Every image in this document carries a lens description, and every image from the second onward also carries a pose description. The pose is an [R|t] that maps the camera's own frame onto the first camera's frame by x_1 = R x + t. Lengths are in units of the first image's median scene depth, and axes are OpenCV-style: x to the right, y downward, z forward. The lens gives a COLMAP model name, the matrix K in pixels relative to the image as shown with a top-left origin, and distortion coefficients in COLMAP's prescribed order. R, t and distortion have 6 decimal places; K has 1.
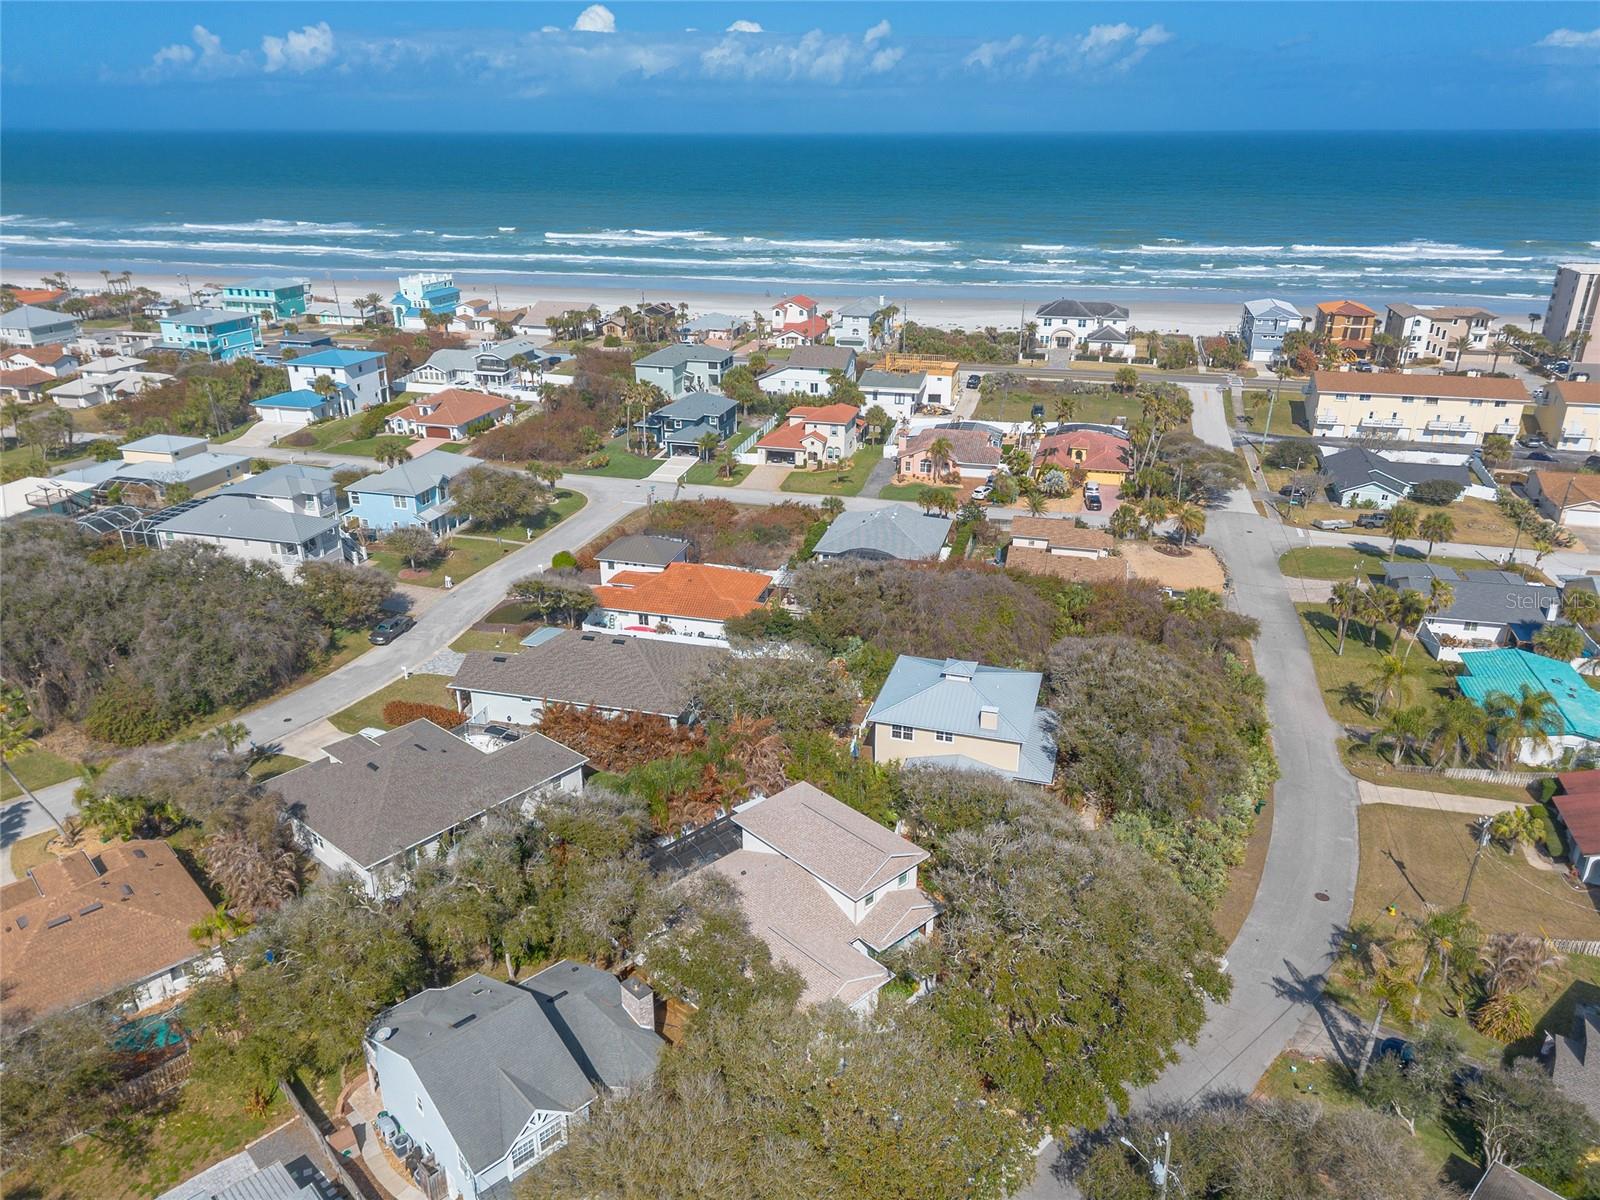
lens RADIAL K [[1125.2, 0, 787.2], [0, 1125.2, 616.5], [0, 0, 1]] dist [0.062401, -0.057499]
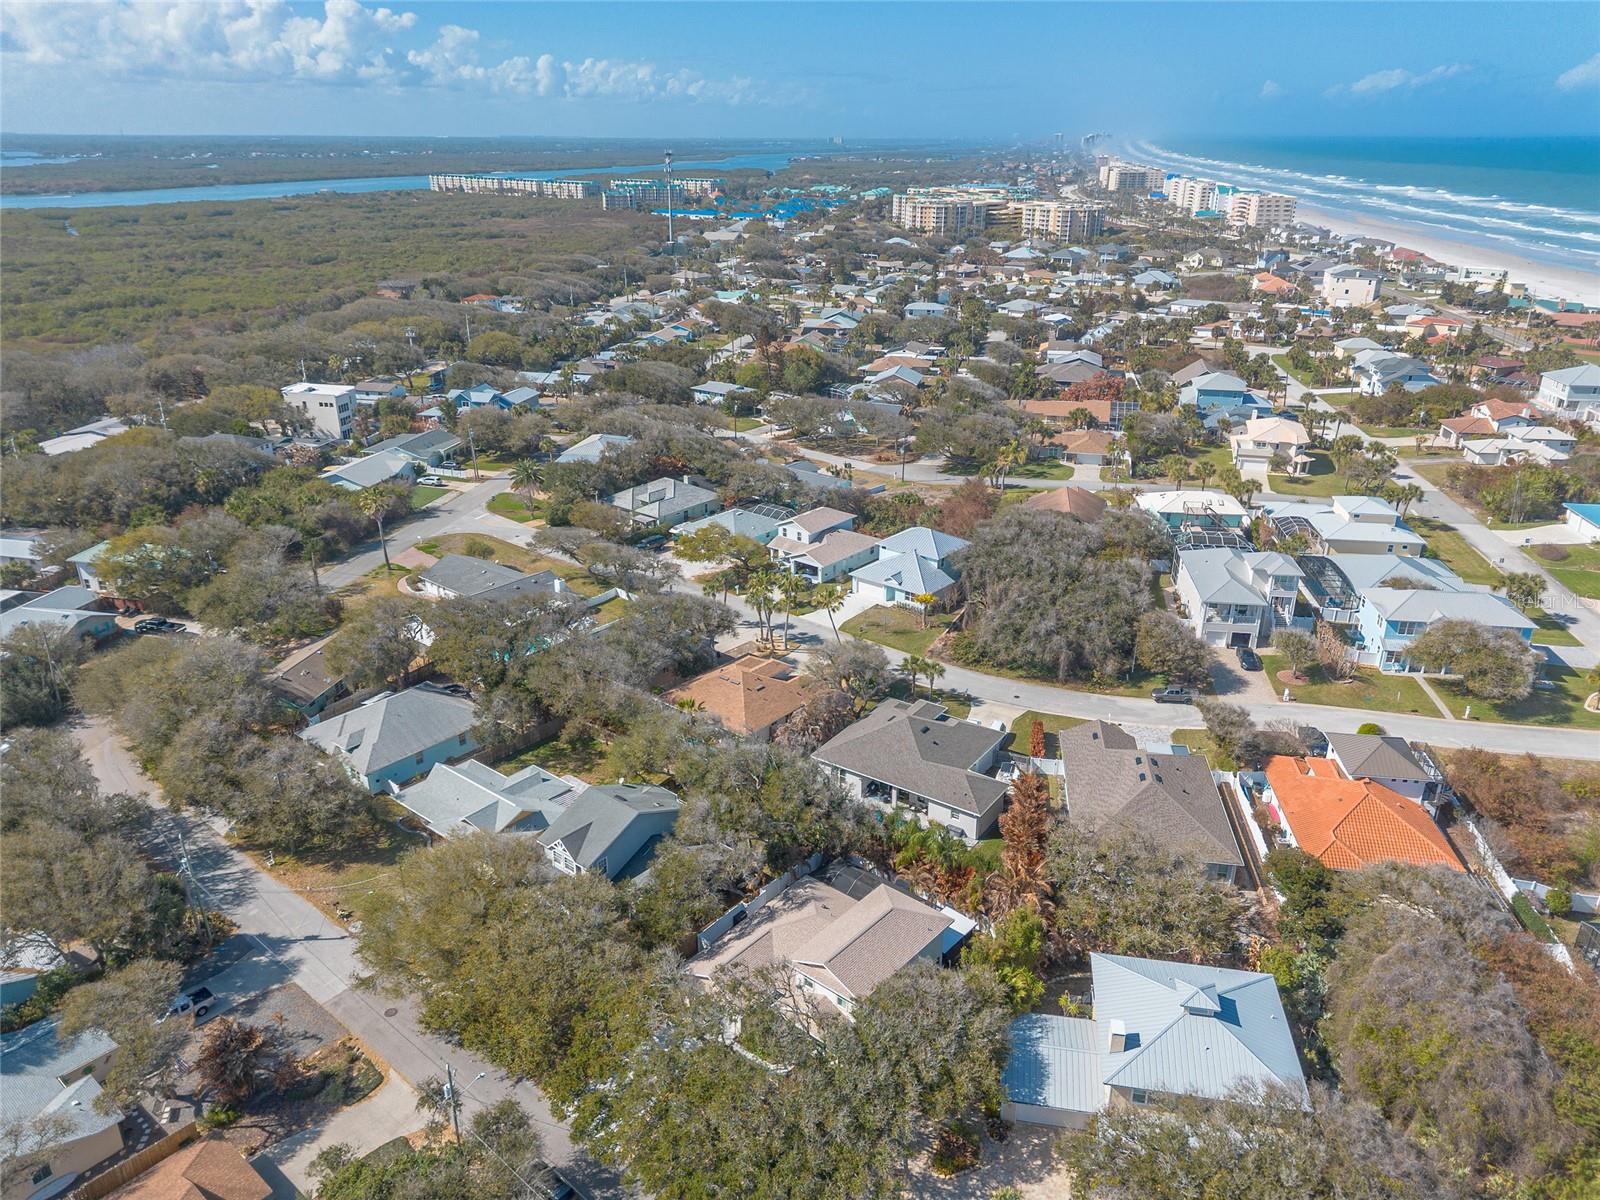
lens RADIAL K [[1125.2, 0, 801.9], [0, 1125.2, 605.9], [0, 0, 1]] dist [0.062401, -0.057499]
pose [[0.124869, 0.378090, -0.917309, 0.349846], [-0.390386, 0.868694, 0.304911, -0.153518], [0.912144, 0.320030, 0.256074, 0.203492]]
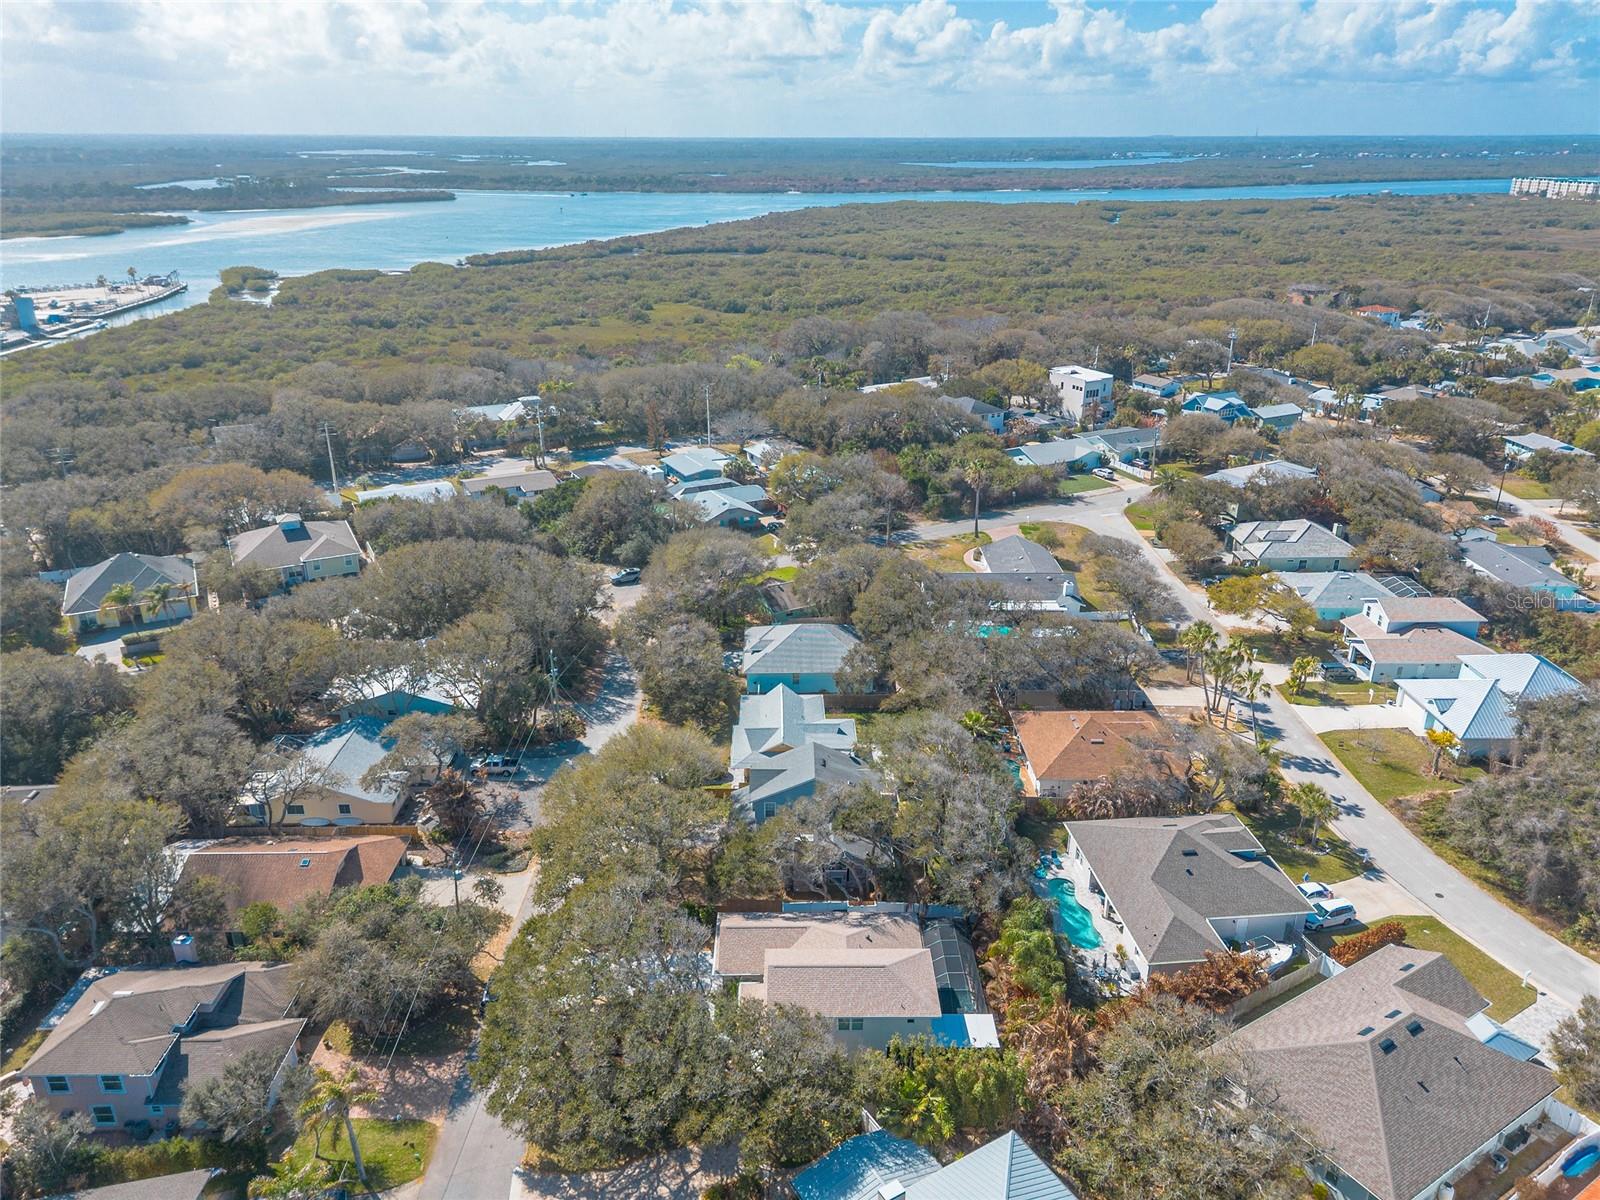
lens RADIAL K [[1125.2, 0, 794.4], [0, 1125.2, 605.1], [0, 0, 1]] dist [0.062401, -0.057499]
pose [[-0.674162, 0.280804, -0.683121, 0.260517], [-0.290160, 0.749848, 0.594588, -0.256642], [0.679200, 0.599063, -0.424041, 0.451269]]
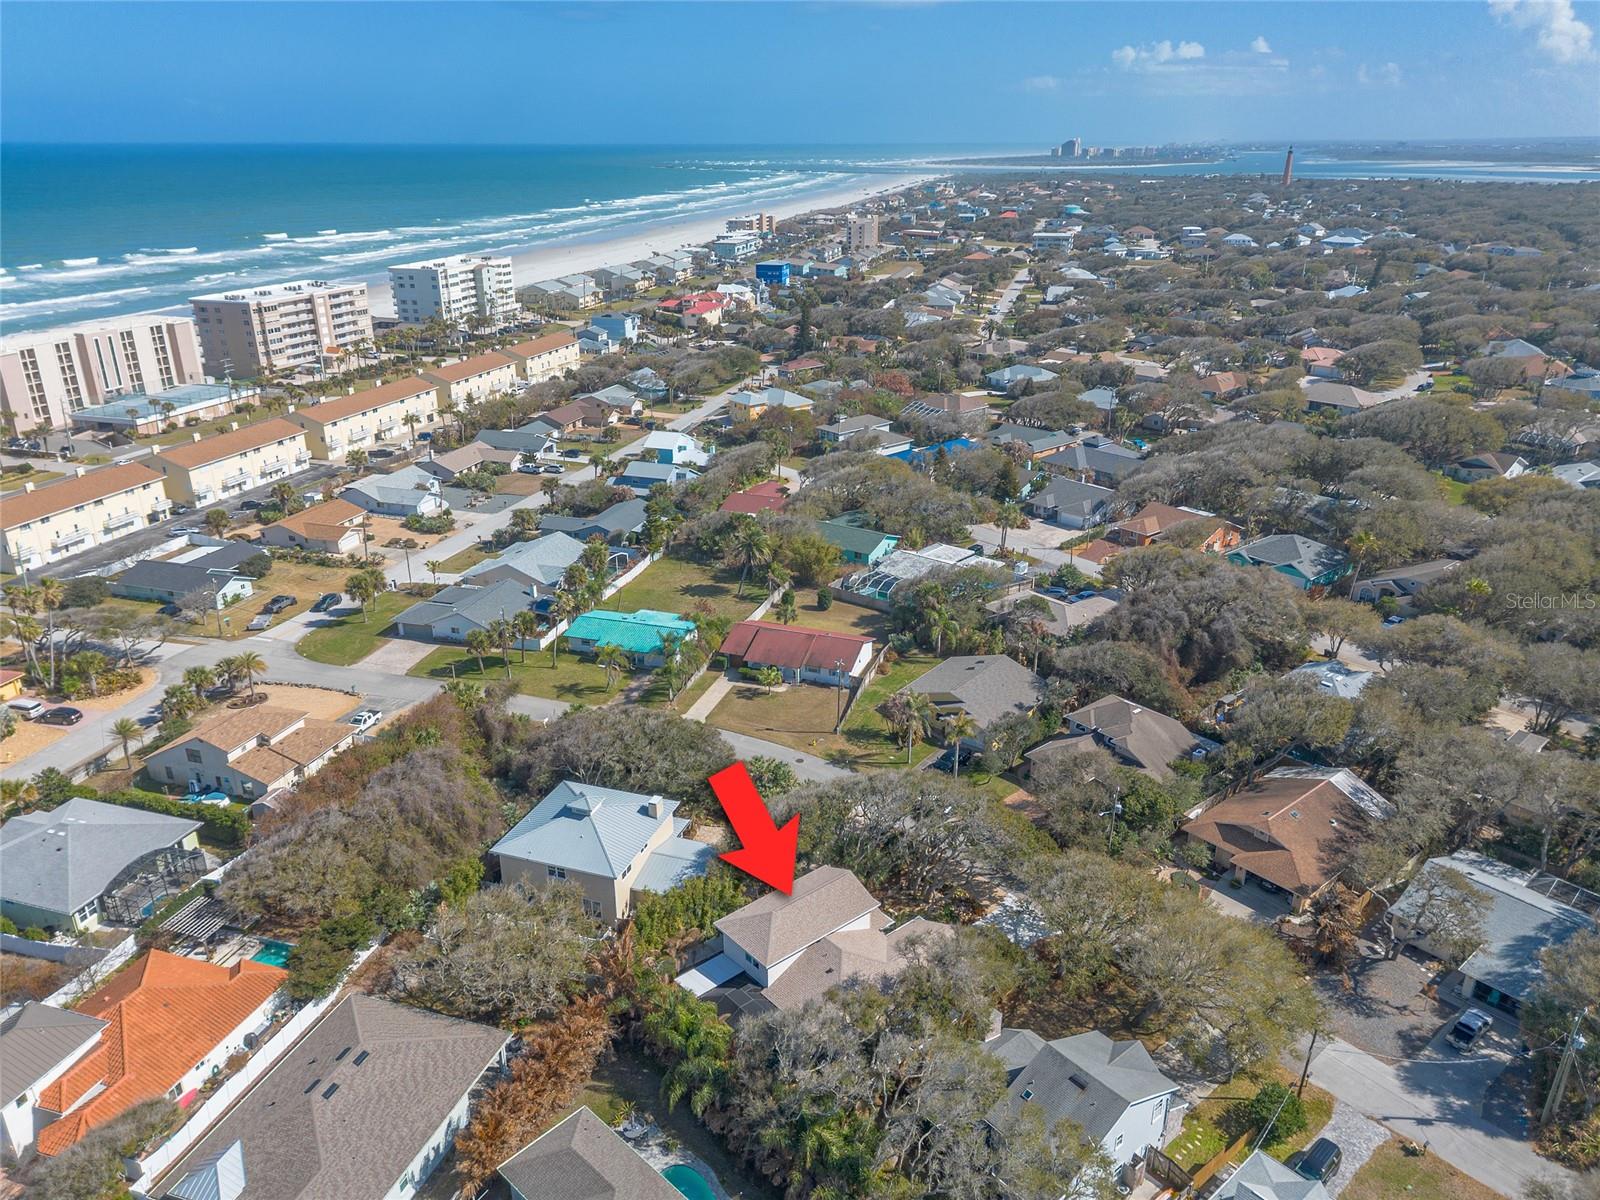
lens RADIAL K [[1125.2, 0, 805.4], [0, 1125.2, 603.5], [0, 0, 1]] dist [0.062401, -0.057499]
pose [[0.038745, -0.375629, 0.925960, -0.363258], [0.394942, 0.856962, 0.331114, -0.185070], [-0.917889, 0.352871, 0.181555, 0.243738]]
